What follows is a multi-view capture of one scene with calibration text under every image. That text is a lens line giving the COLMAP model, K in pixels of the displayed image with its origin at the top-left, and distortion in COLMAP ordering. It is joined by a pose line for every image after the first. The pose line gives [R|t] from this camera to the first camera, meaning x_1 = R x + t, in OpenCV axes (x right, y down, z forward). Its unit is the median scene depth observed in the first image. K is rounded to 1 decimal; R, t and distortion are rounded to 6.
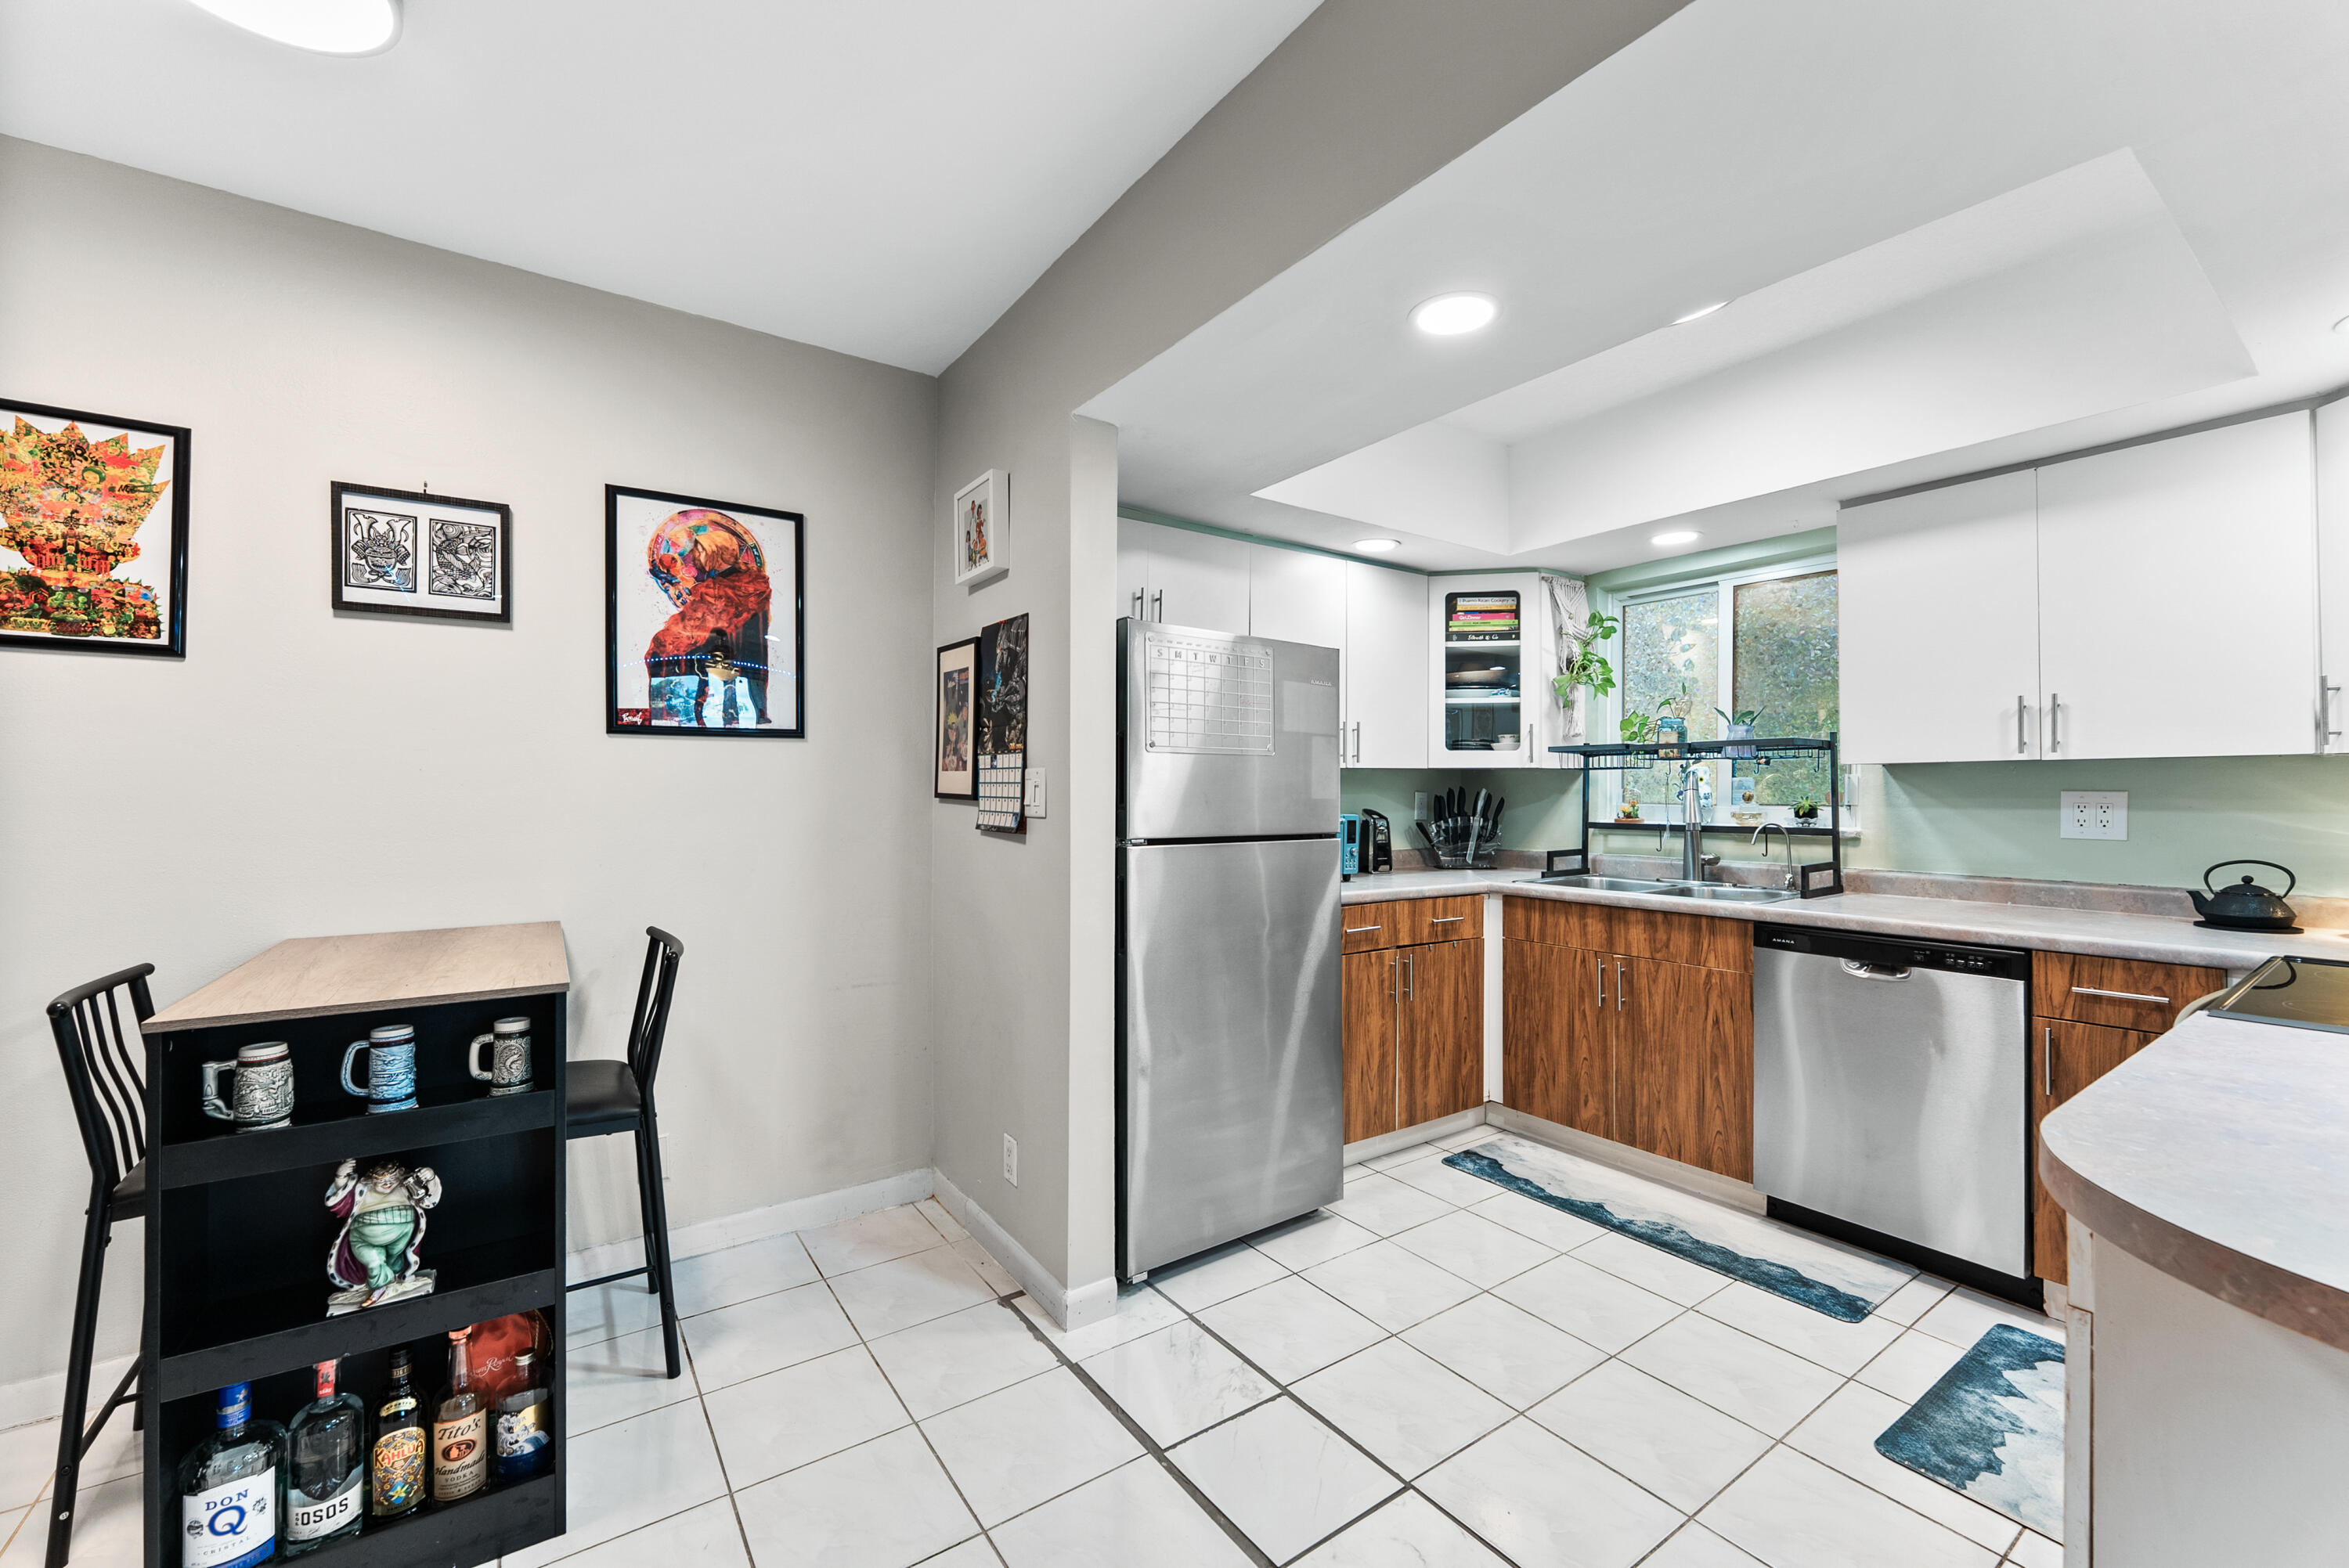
lens RADIAL K [[938.8, 0, 1177.1], [0, 938.8, 784.7], [0, 0, 1]] dist [-0.002318, -0.000043]
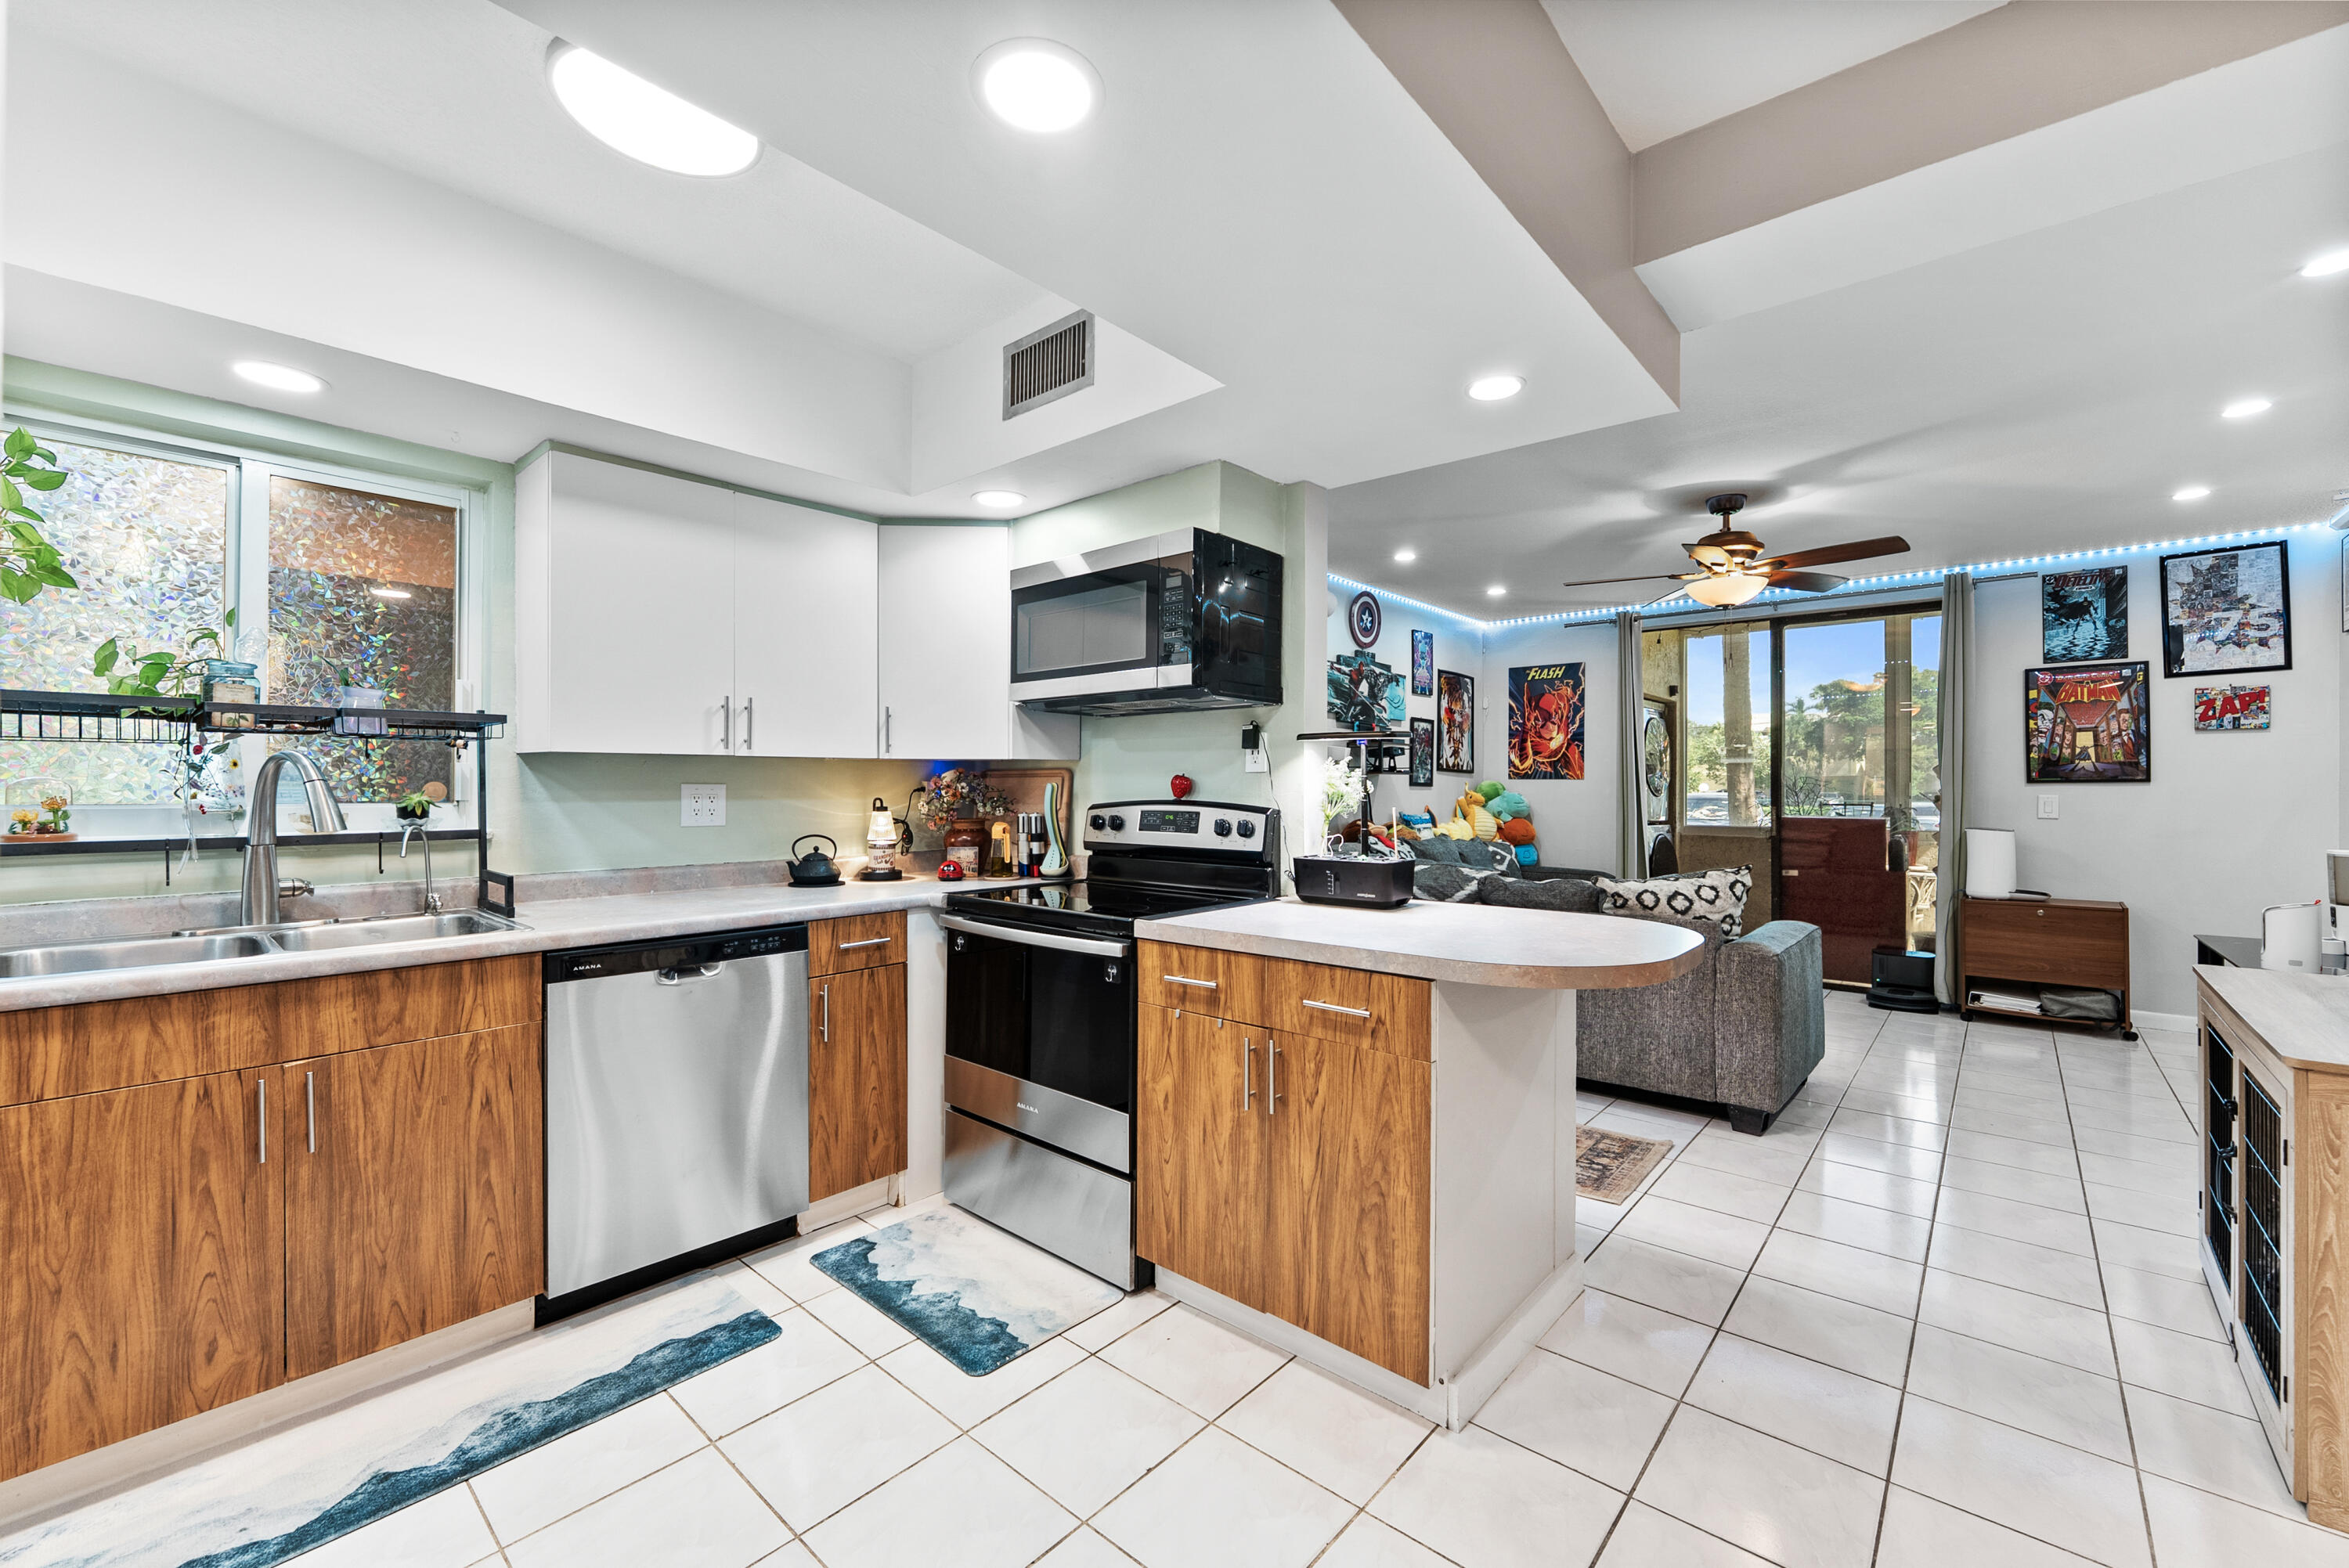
lens RADIAL K [[938.8, 0, 1177.1], [0, 938.8, 784.7], [0, 0, 1]] dist [-0.002318, -0.000043]
pose [[-0.227435, 0.001462, 0.973792, -0.256950], [-0.006151, 0.999977, -0.002938, 0.007434], [-0.973774, -0.006658, -0.227421, 0.676622]]
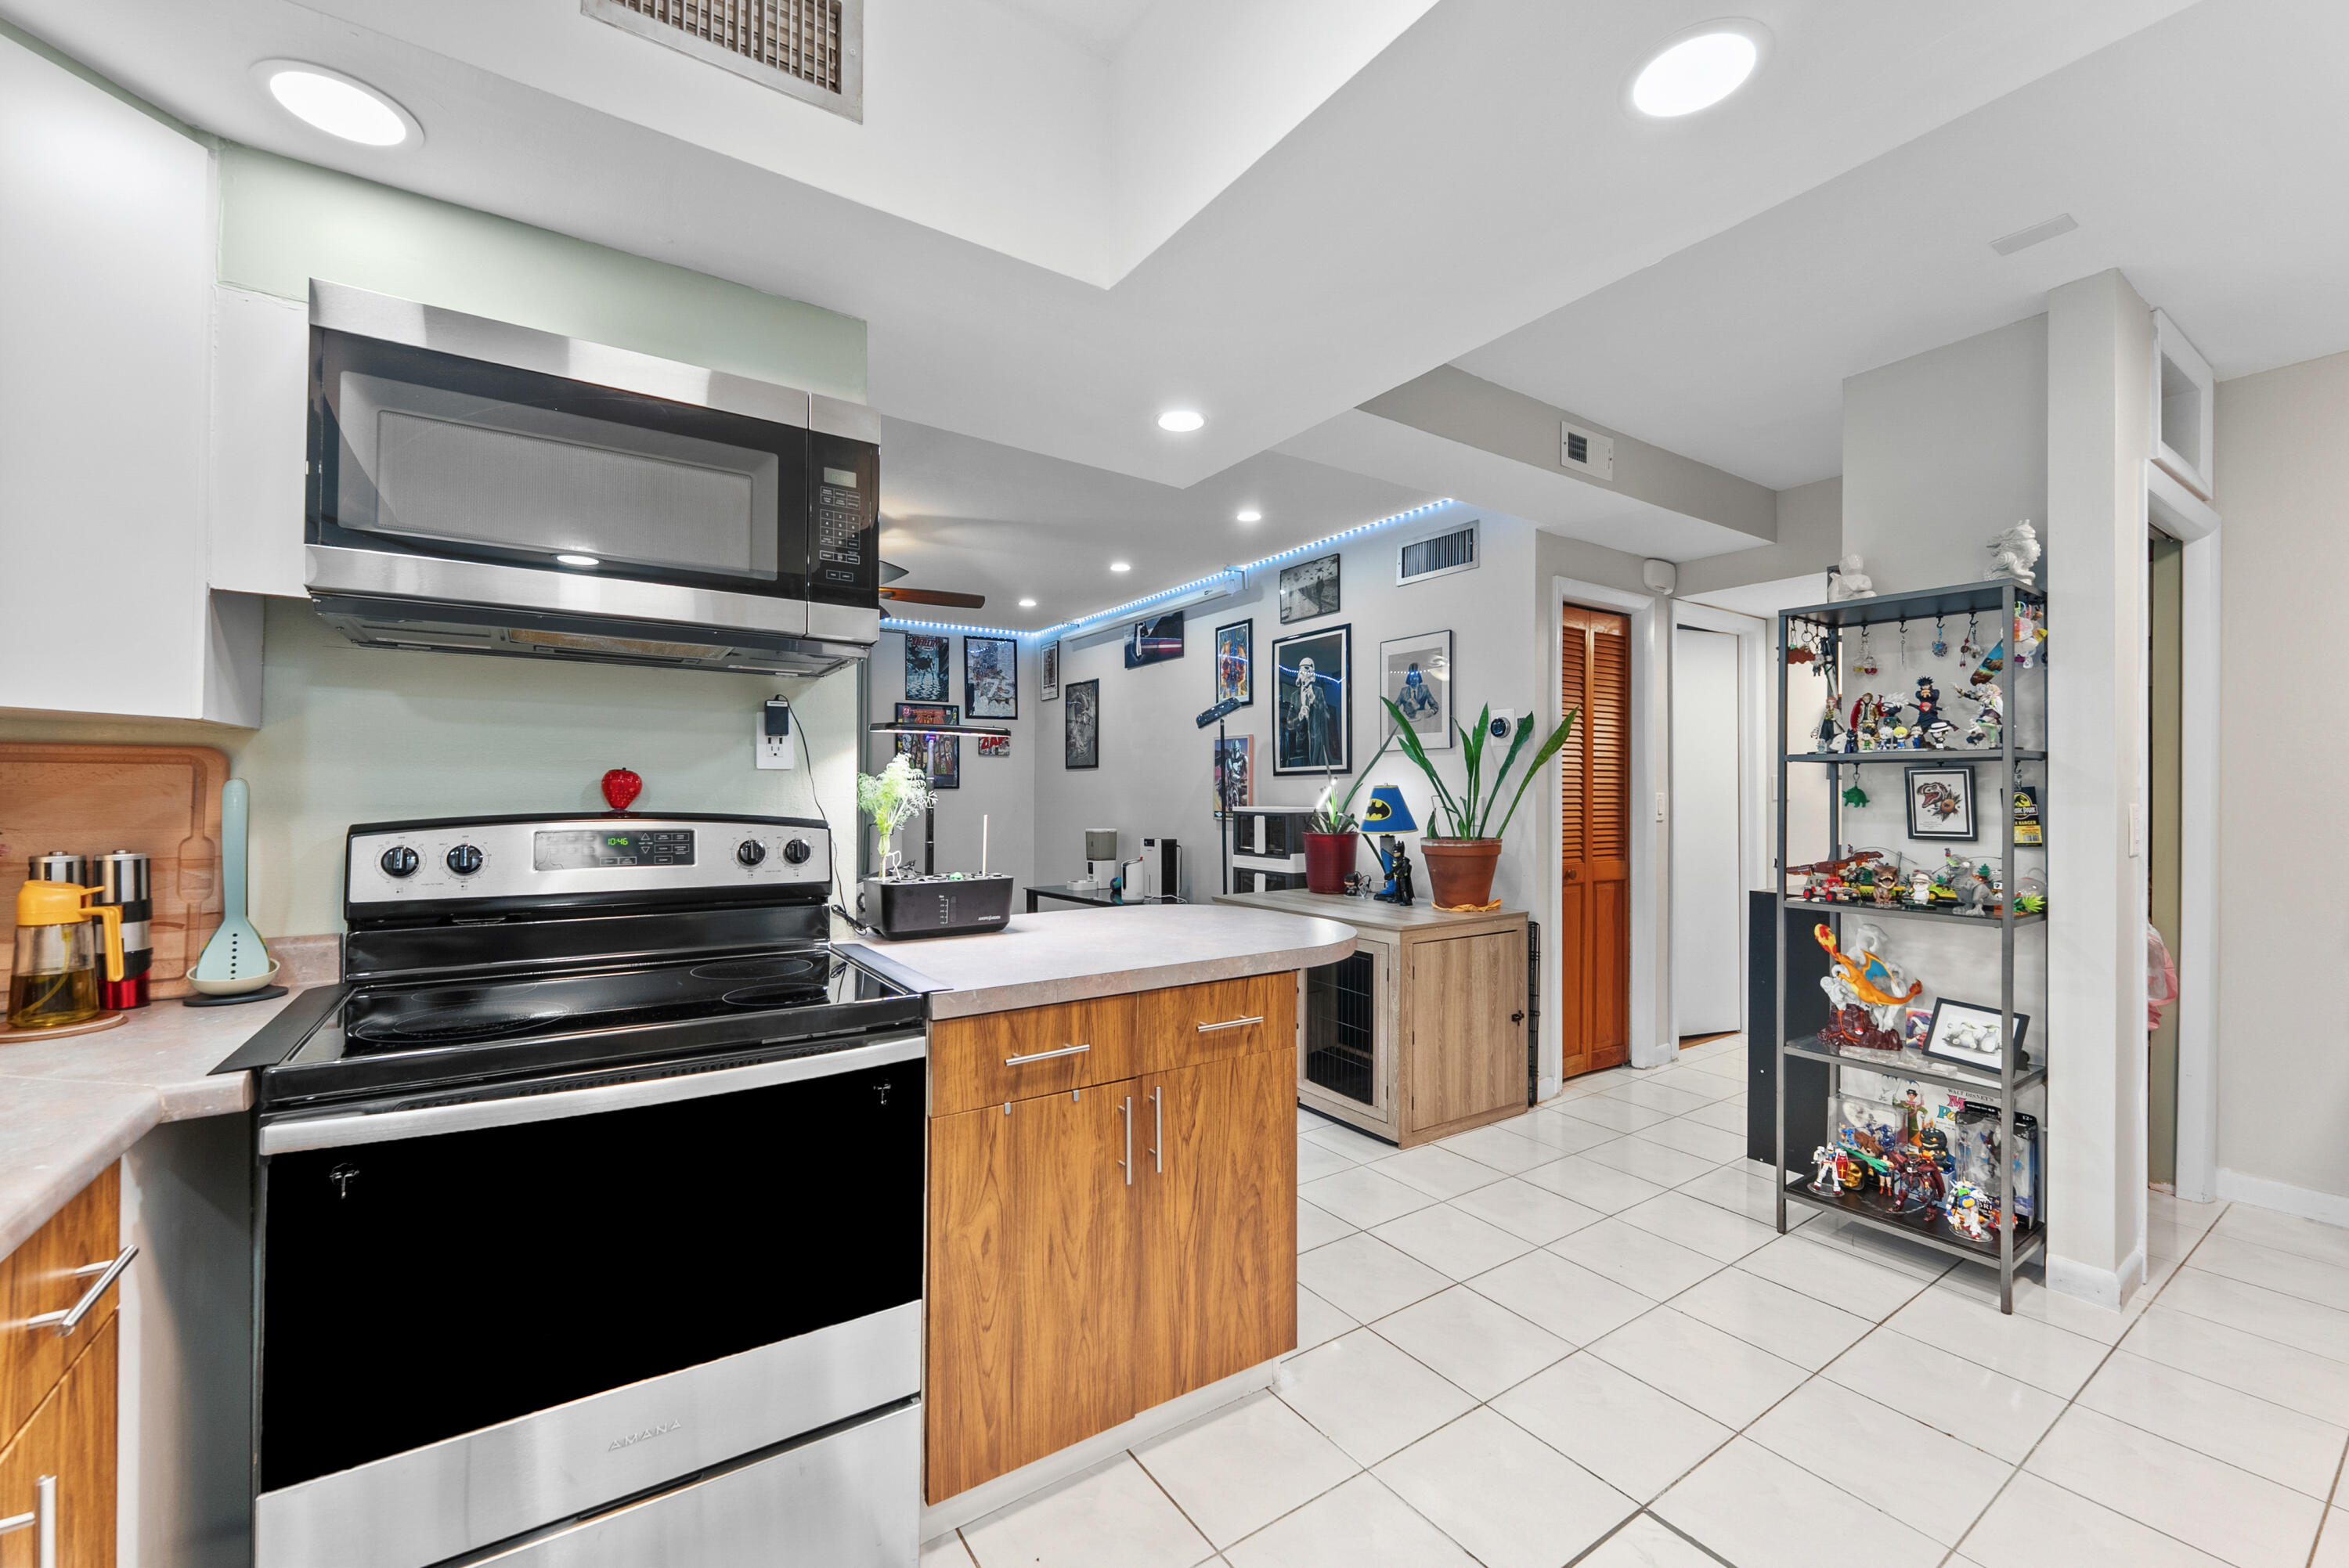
lens RADIAL K [[938.8, 0, 1177.1], [0, 938.8, 784.7], [0, 0, 1]] dist [-0.002318, -0.000043]
pose [[-0.999815, -0.004806, 0.018651, 0.415439], [-0.005090, 0.999872, -0.015197, 0.010990], [-0.018576, -0.015289, -0.999711, 1.069410]]
